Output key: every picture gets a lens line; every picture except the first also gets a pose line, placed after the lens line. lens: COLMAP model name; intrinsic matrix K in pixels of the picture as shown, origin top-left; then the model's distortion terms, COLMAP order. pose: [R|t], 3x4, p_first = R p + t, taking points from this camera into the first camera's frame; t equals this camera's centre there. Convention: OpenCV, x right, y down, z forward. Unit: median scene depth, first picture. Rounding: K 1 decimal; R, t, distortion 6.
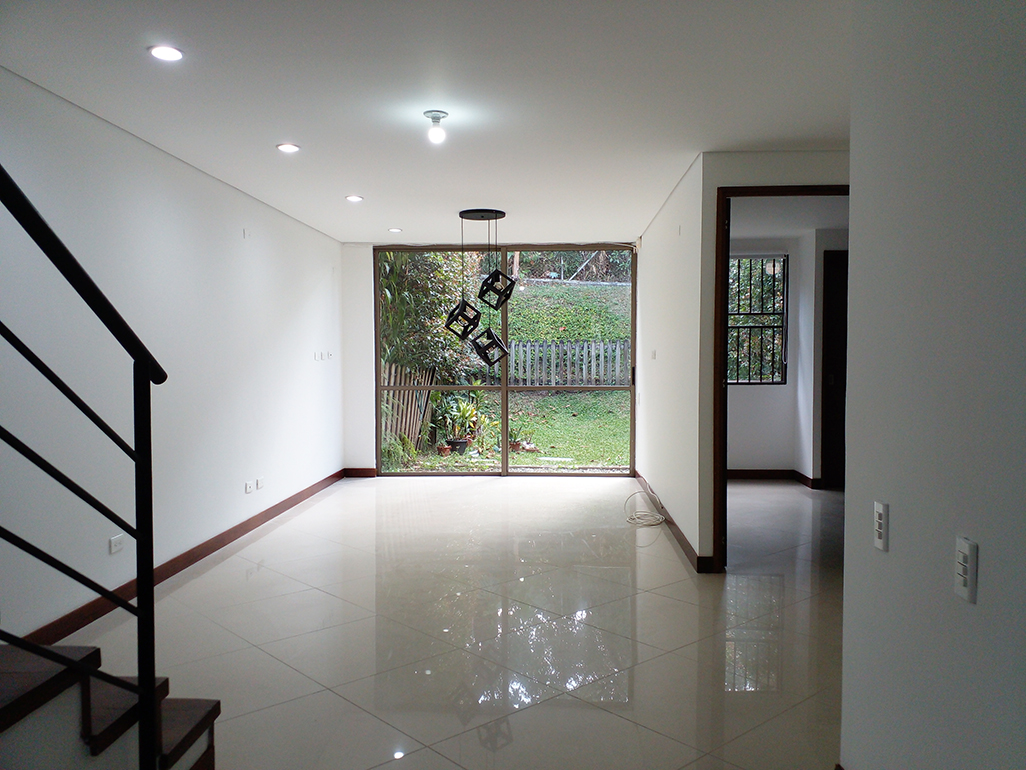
lens RADIAL K [[812.5, 0, 514.4], [0, 812.5, 400.7], [0, 0, 1]] dist [0.013585, 0.001578]
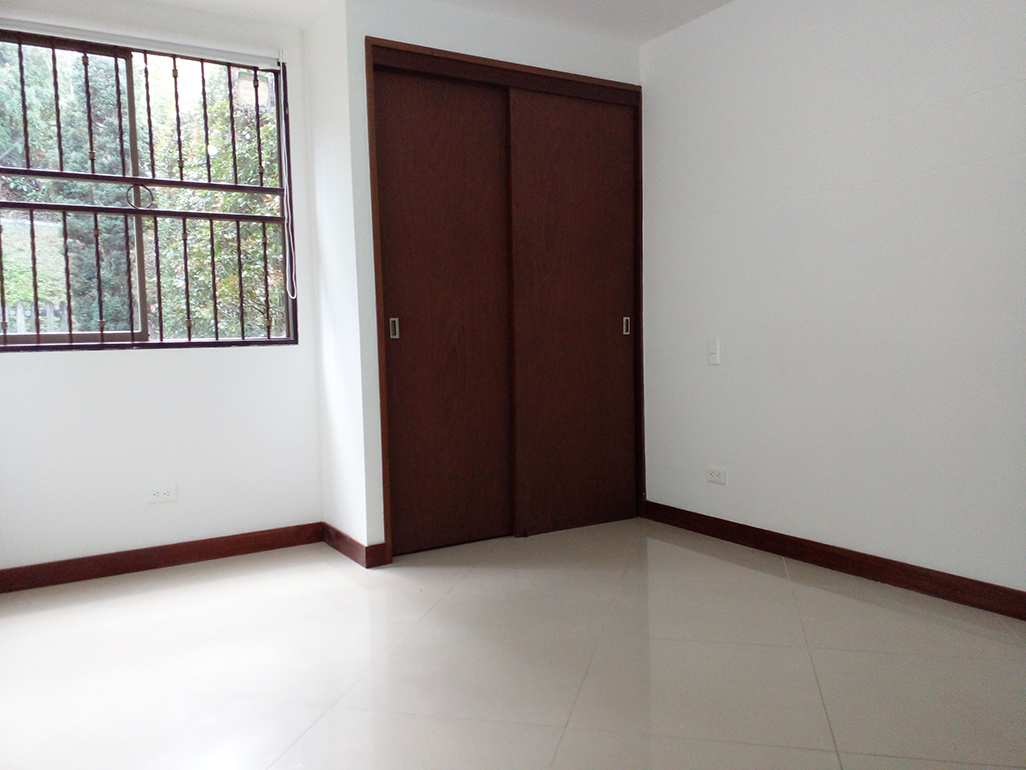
lens RADIAL K [[812.5, 0, 514.4], [0, 812.5, 400.7], [0, 0, 1]] dist [0.013585, 0.001578]
pose [[0.827041, -0.057833, 0.559158, 0.172661], [0.052629, 0.998291, 0.025410, 0.007201], [-0.559672, 0.008413, 0.828671, 0.540099]]
